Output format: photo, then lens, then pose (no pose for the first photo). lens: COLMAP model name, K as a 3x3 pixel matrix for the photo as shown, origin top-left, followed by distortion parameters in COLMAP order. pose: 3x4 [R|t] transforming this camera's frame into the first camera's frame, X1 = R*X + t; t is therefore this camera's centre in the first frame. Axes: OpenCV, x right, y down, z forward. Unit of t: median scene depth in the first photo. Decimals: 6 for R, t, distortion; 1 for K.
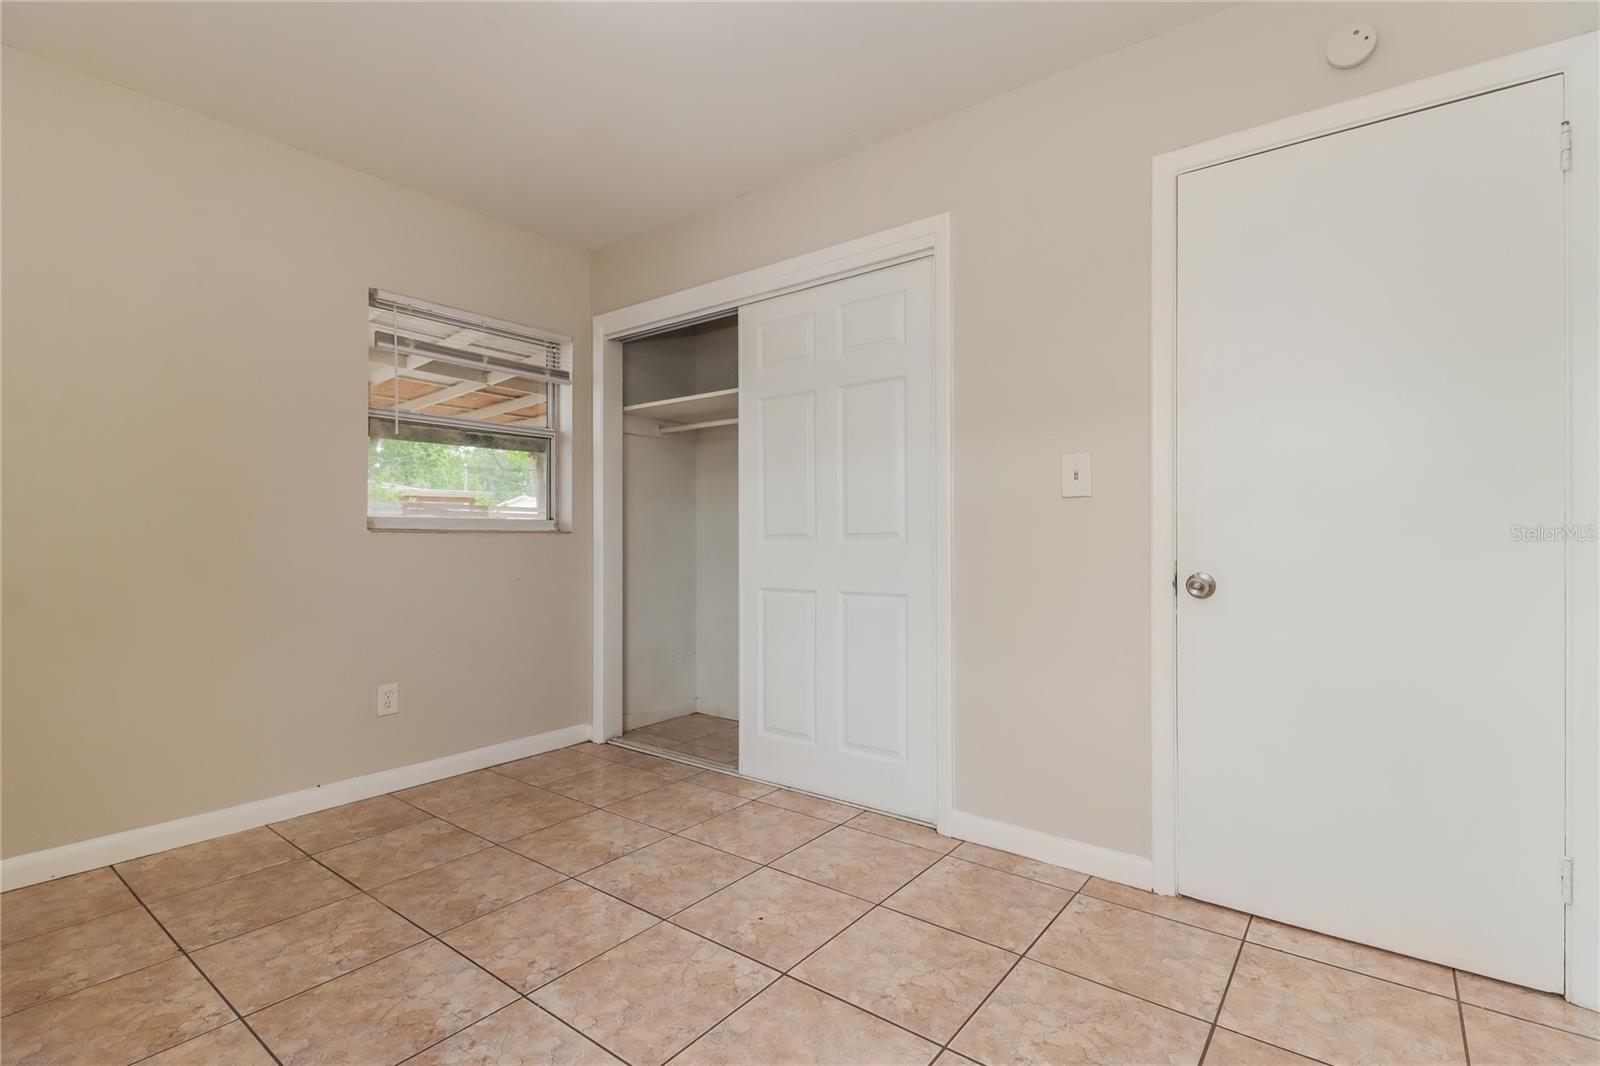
lens RADIAL K [[747.7, 0, 798.5], [0, 747.7, 539.7], [0, 0, 1]] dist [-0.000826, -0.003151]
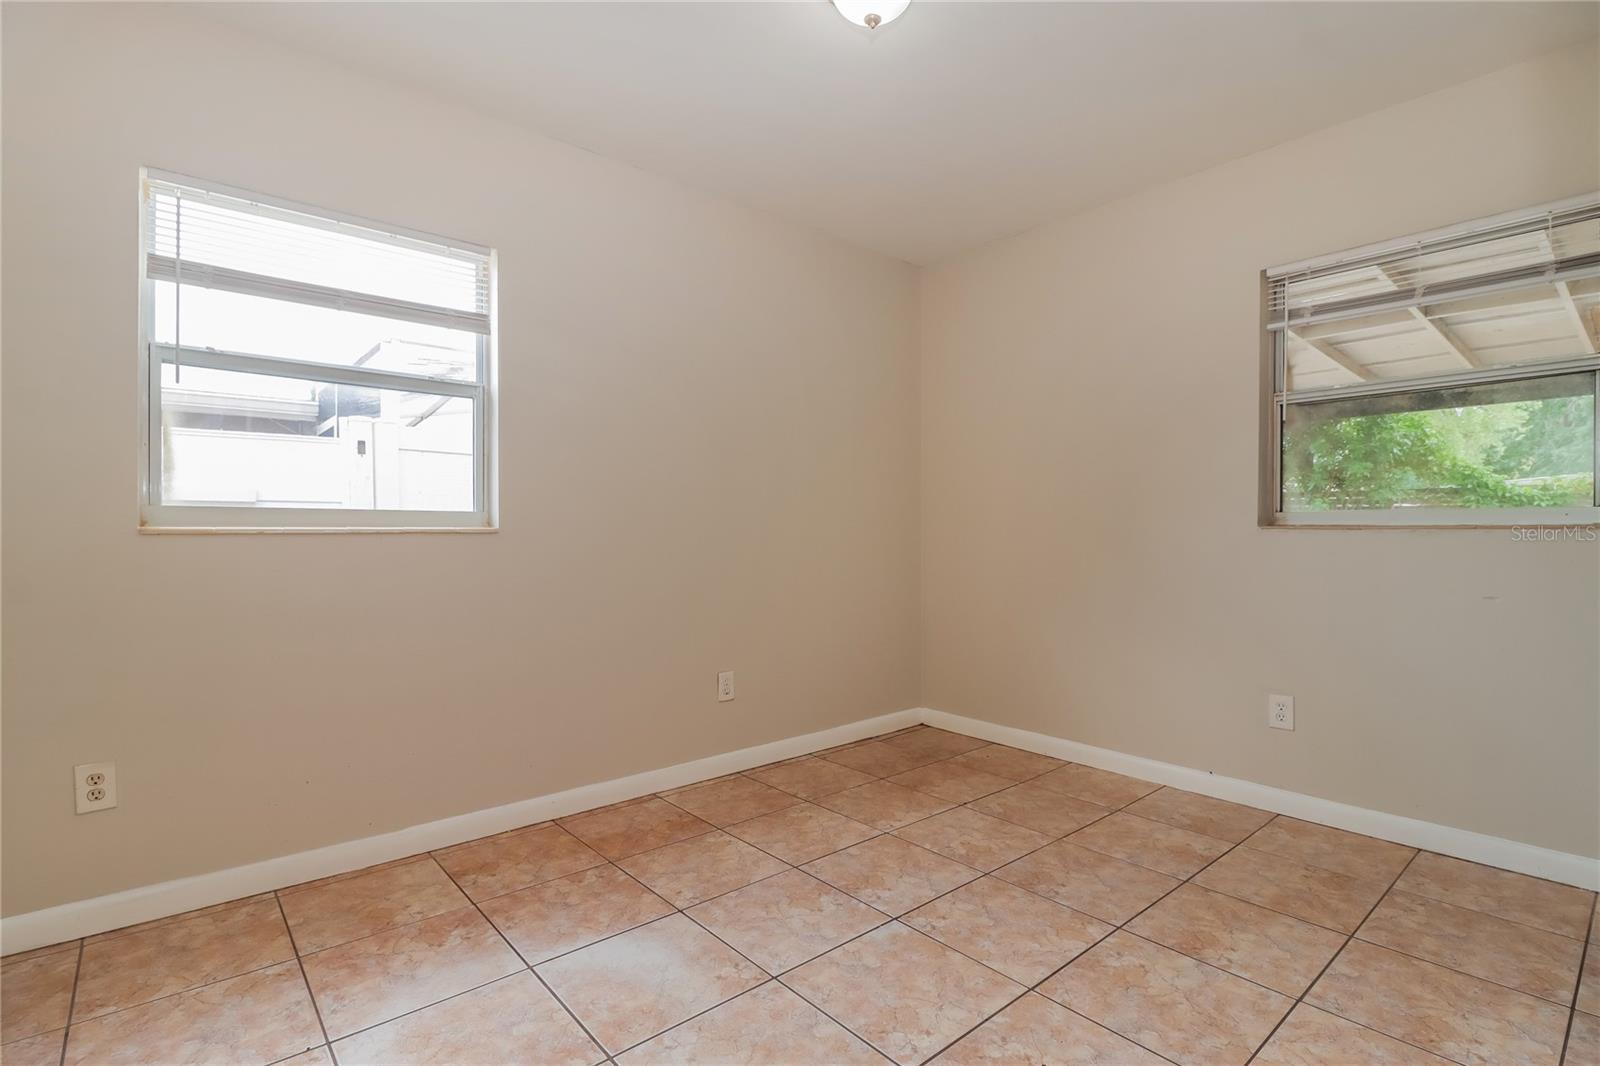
lens RADIAL K [[747.7, 0, 797.5], [0, 747.7, 528.5], [0, 0, 1]] dist [-0.000826, -0.003151]
pose [[-0.200898, -0.005514, -0.979597, 0.566884], [-0.004802, 0.999978, -0.004644, -0.003369], [0.979600, 0.003771, -0.200920, 0.736882]]
